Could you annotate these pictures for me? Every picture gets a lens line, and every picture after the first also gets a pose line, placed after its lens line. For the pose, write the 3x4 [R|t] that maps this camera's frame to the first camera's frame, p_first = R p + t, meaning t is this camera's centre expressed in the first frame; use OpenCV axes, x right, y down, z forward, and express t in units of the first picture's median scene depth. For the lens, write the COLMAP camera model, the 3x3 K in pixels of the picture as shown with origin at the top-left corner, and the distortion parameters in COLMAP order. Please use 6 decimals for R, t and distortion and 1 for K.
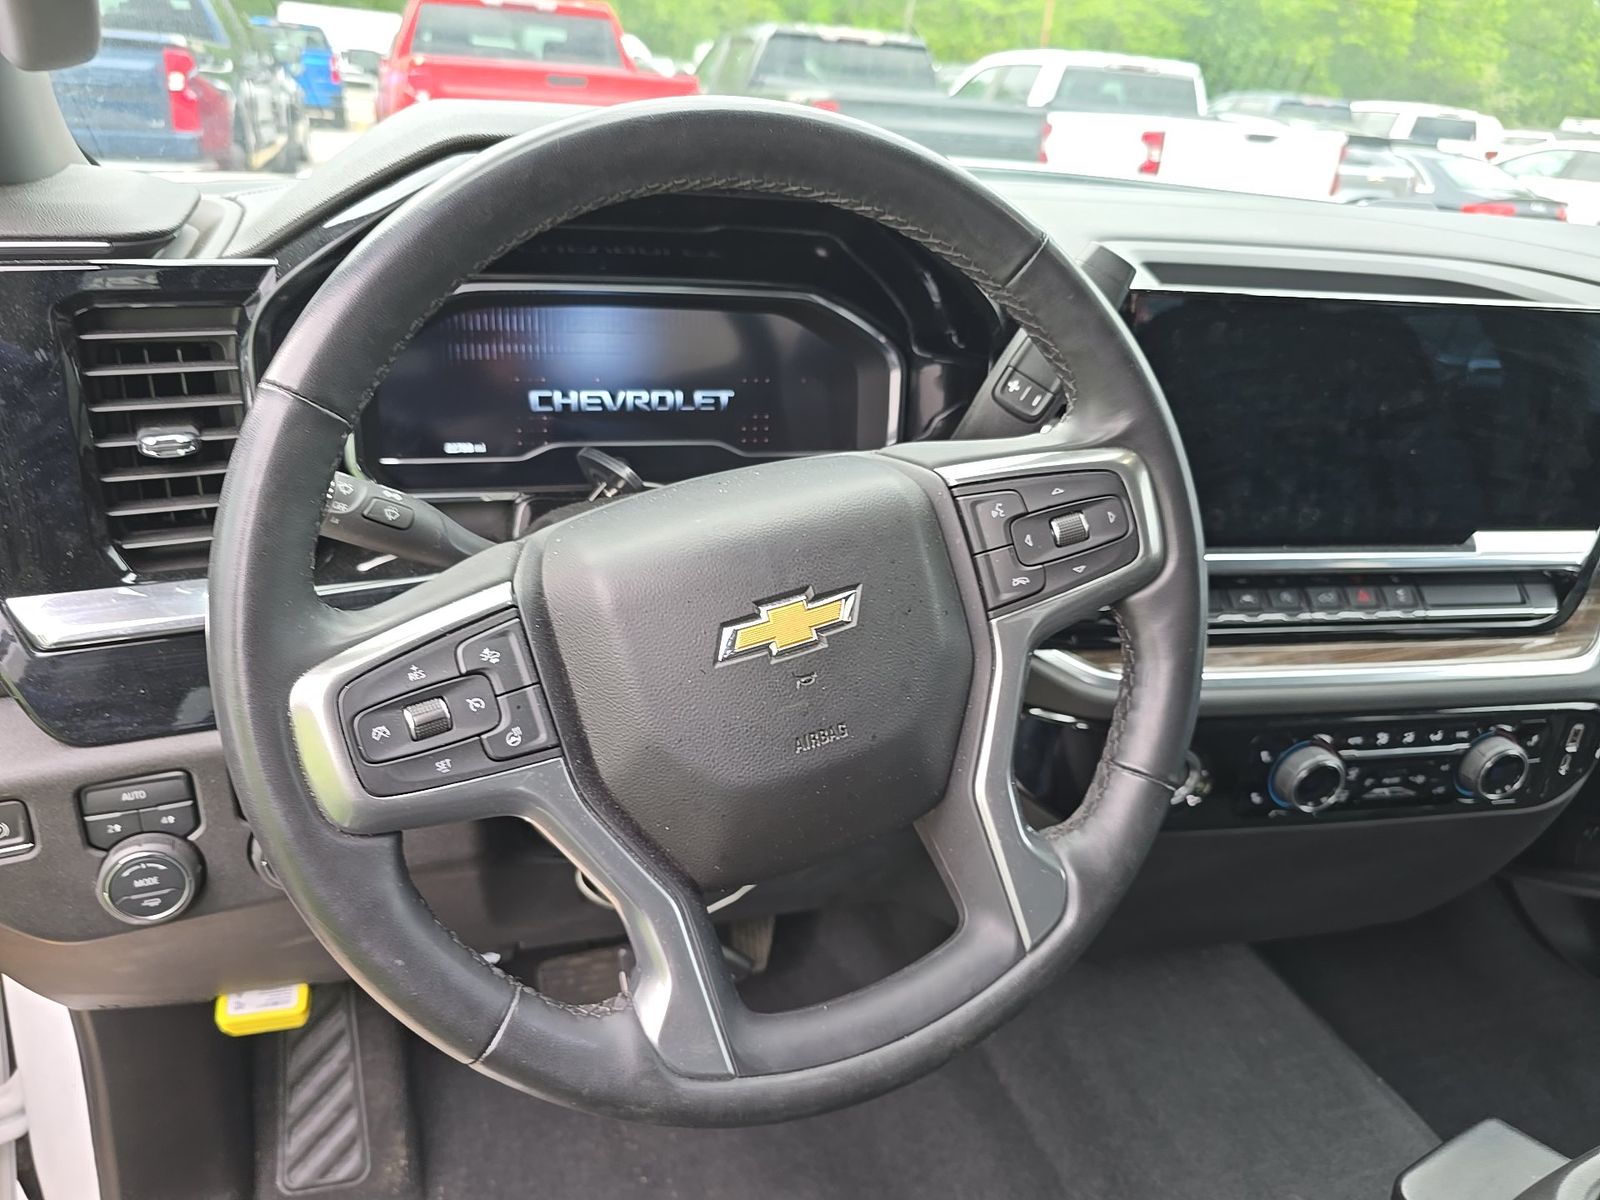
lens RADIAL K [[1101.8, 0, 800.0], [0, 1101.8, 600.0], [0, 0, 1]] dist [0.009078, -0.021048]
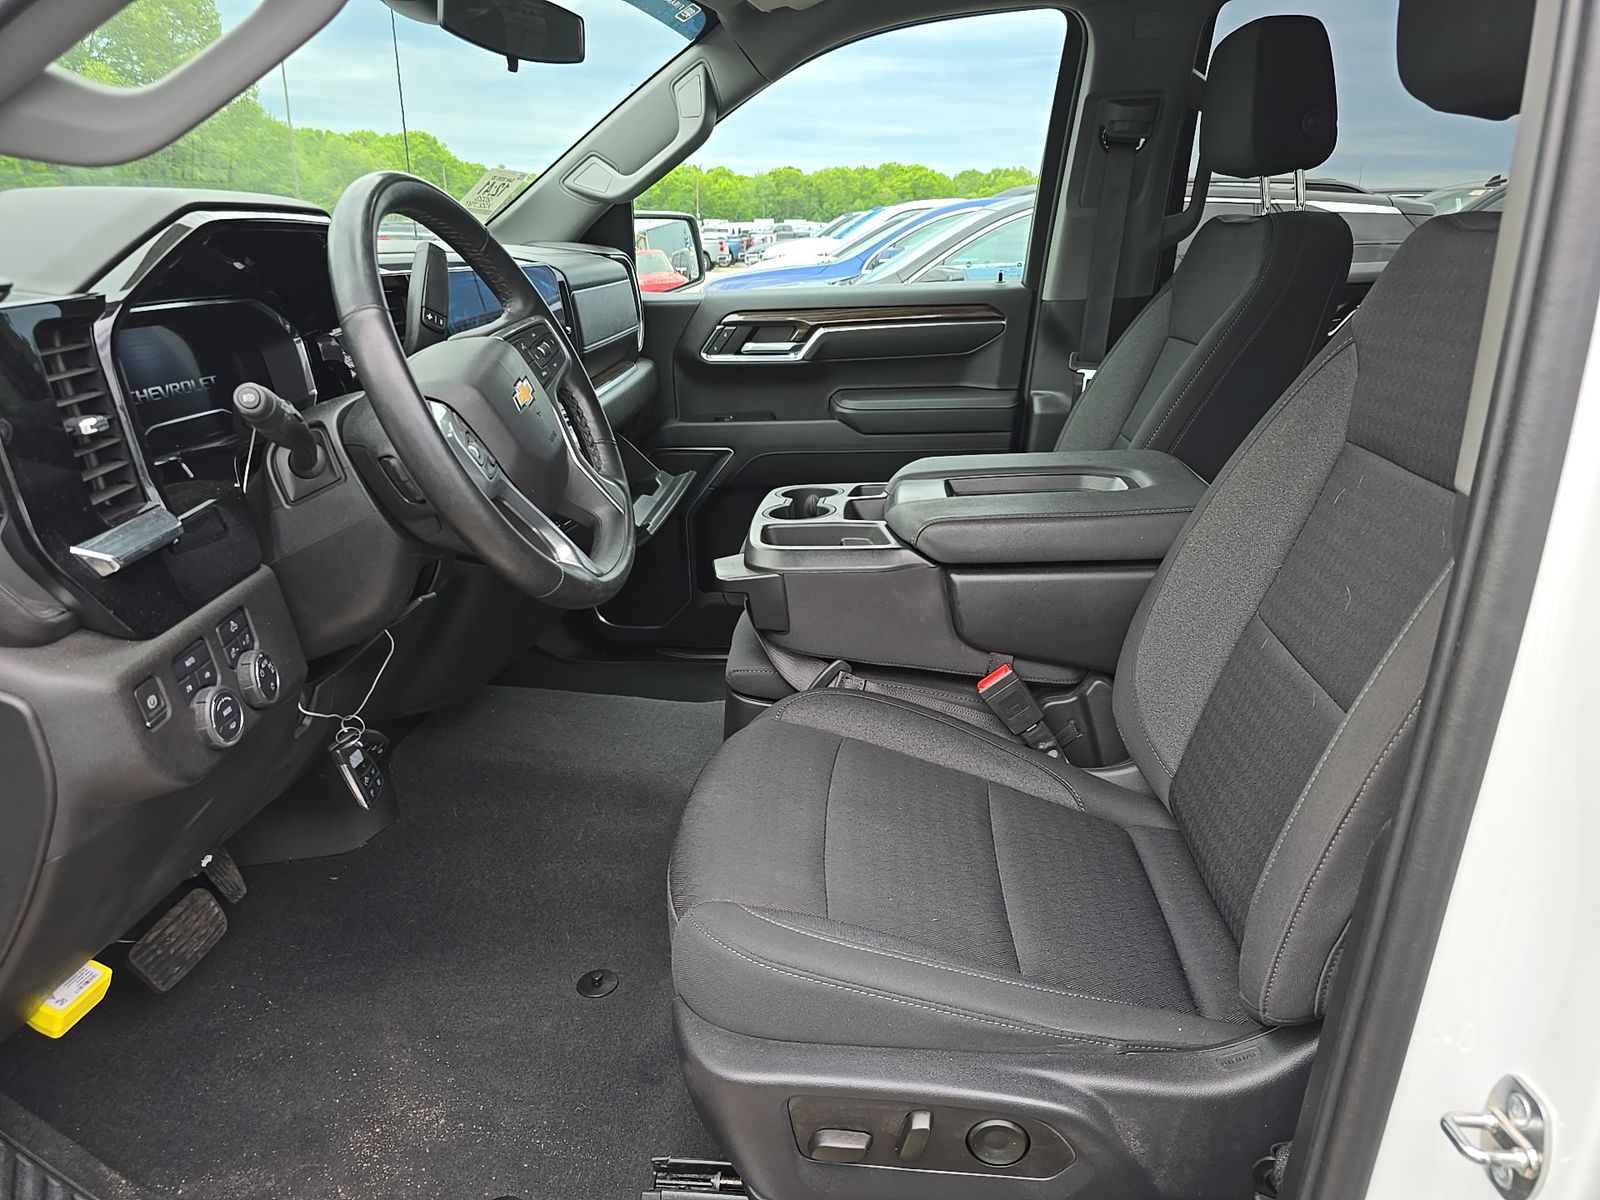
lens RADIAL K [[1072.2, 0, 797.8], [0, 1072.2, 604.1], [0, 0, 1]] dist [0.058071, -0.053810]
pose [[0.385473, -0.368126, 0.846105, -1.361416], [0.421219, 0.886054, 0.193606, 0.160313], [-0.820966, 0.281766, 0.496612, -0.339145]]
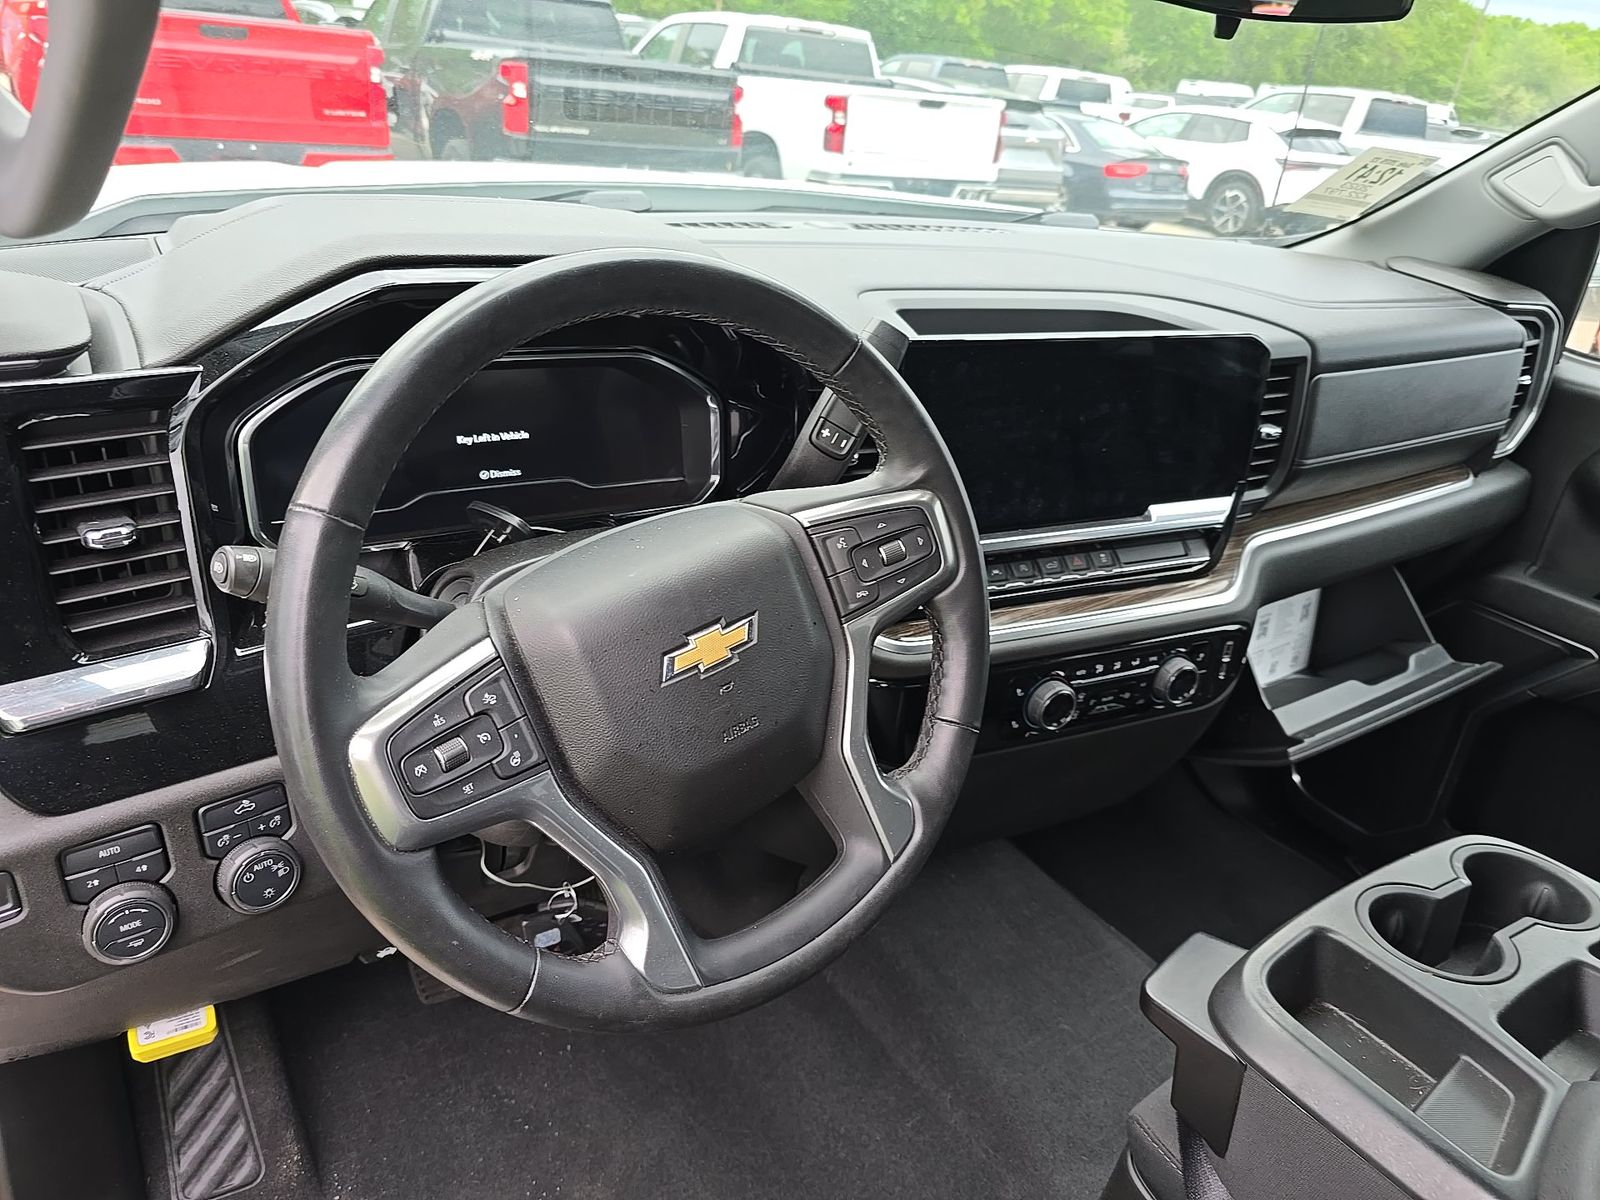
lens RADIAL K [[1088.4, 0, 793.5], [0, 1088.4, 585.6], [0, 0, 1]] dist [0.042684, -0.058410]
pose [[0.966750, -0.092660, 0.238345, -0.163543], [0.085408, 0.995519, 0.040599, -0.072907], [-0.241039, -0.018892, 0.970332, -0.228415]]
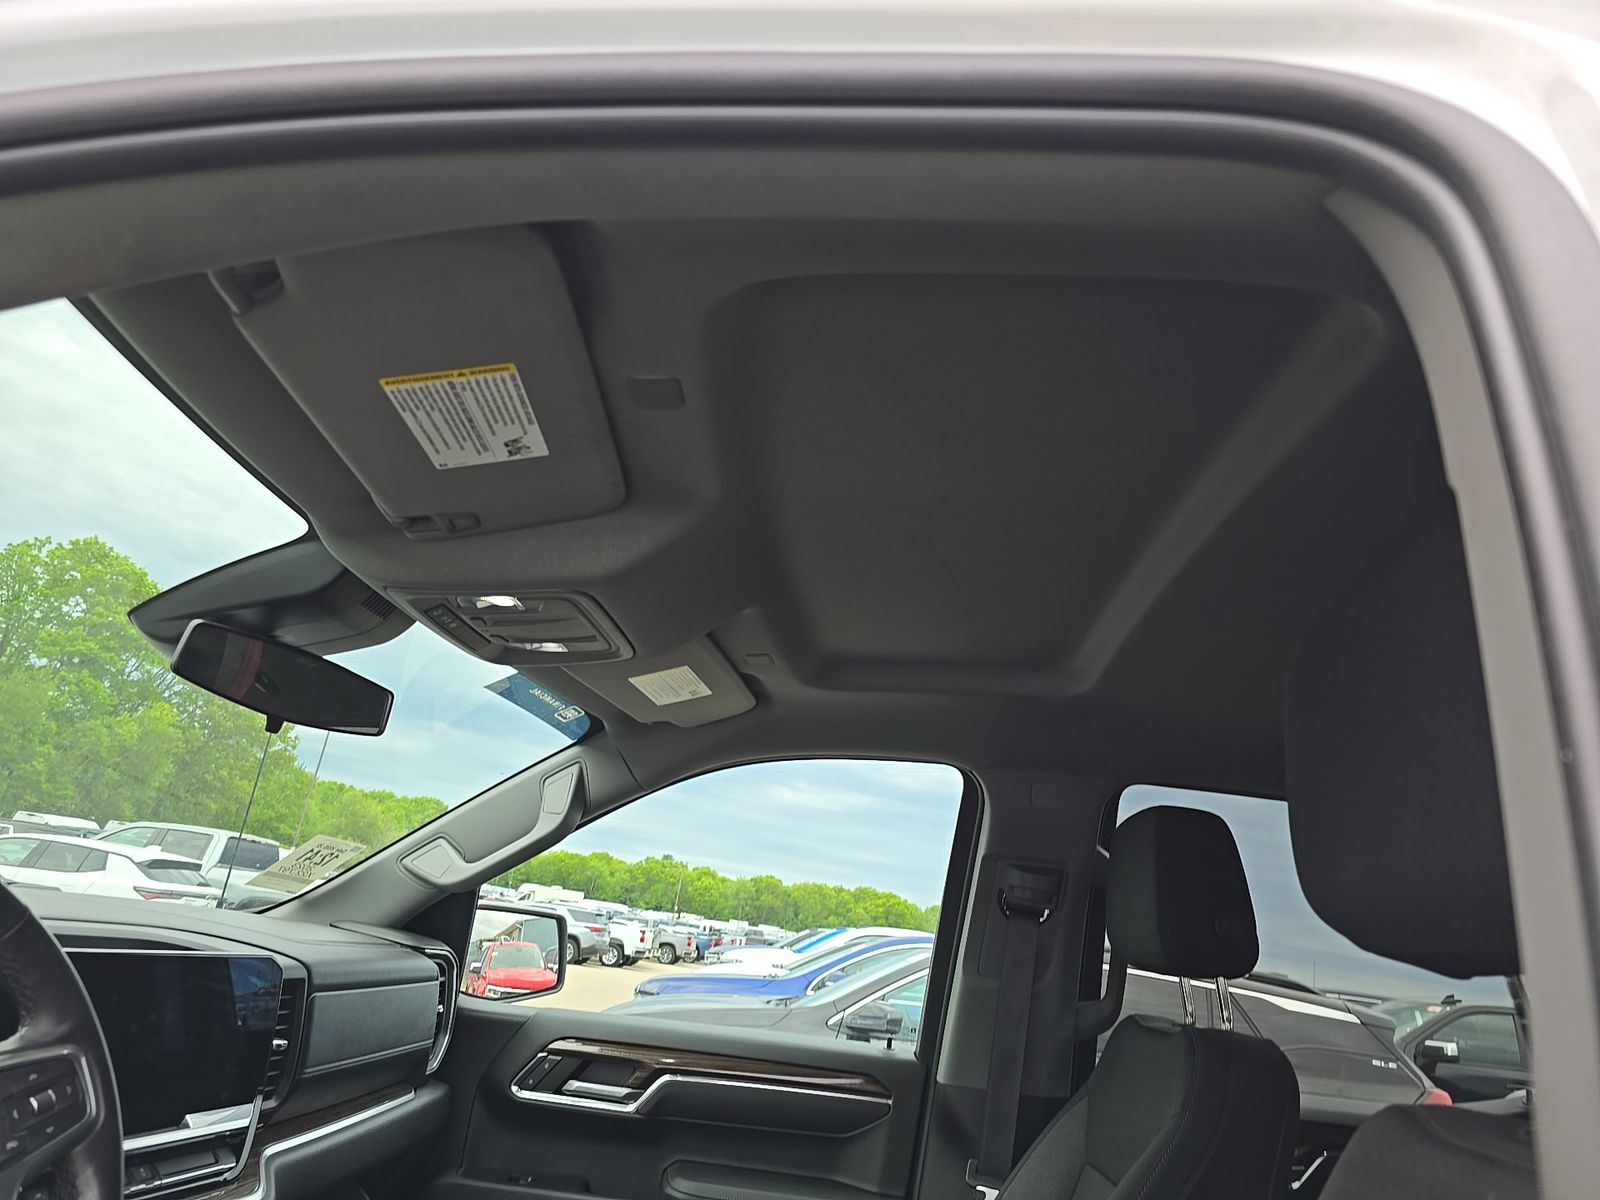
lens RADIAL K [[1072.2, 0, 797.8], [0, 1072.2, 604.1], [0, 0, 1]] dist [0.058071, -0.053810]
pose [[0.368315, 0.258709, 0.892980, -0.700631], [0.293305, 0.879117, -0.375667, 0.158085], [-0.882223, 0.400279, 0.247911, -0.423007]]
